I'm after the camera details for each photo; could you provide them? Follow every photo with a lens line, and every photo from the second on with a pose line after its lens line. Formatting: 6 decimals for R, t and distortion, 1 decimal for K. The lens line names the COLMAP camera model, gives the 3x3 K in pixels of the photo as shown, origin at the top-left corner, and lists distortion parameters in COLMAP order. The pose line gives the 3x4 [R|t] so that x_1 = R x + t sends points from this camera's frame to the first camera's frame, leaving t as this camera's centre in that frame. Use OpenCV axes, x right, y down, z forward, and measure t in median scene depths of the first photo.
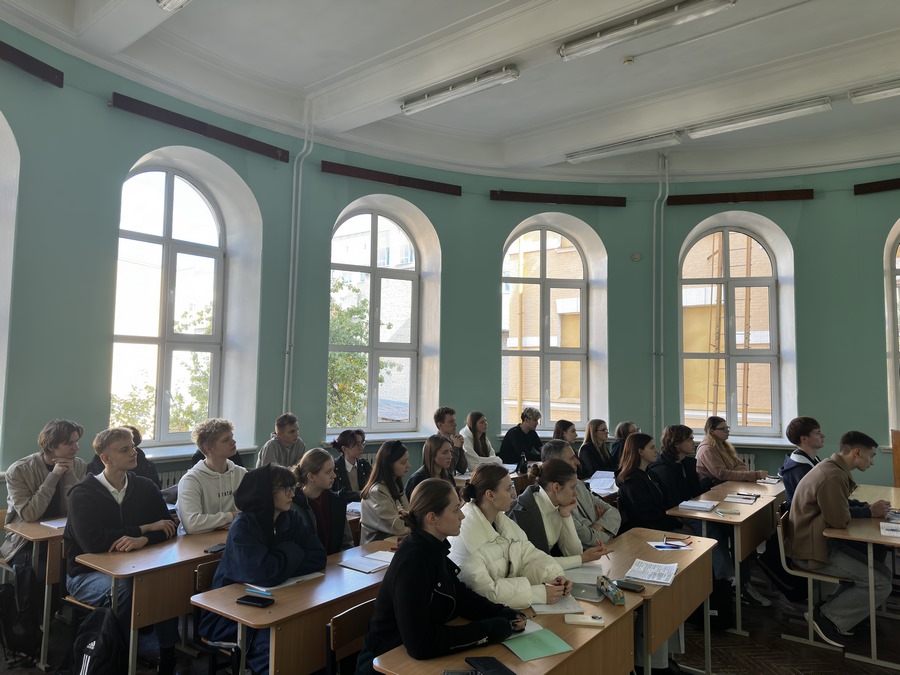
lens RADIAL K [[635.5, 0, 455.8], [0, 635.5, 312.3], [0, 0, 1]] dist [0.039008, -0.033356]
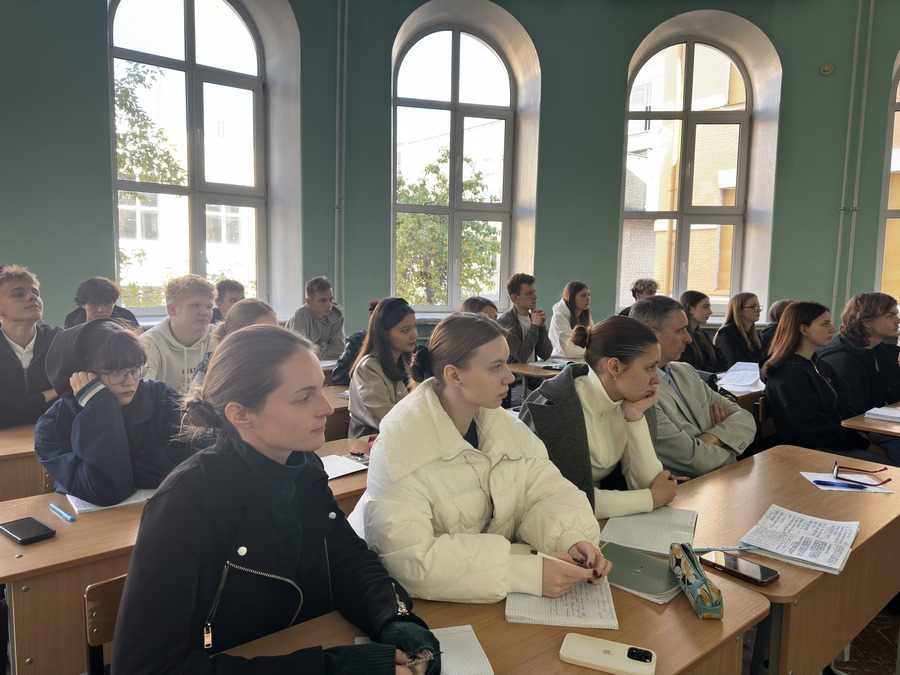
lens RADIAL K [[635.5, 0, 455.4], [0, 635.5, 333.2], [0, 0, 1]] dist [0.039008, -0.033356]
pose [[0.972438, 0.028038, -0.231469, 0.107094], [0.016767, 0.981765, 0.189359, 0.103676], [0.232557, -0.188021, 0.954236, 0.336271]]
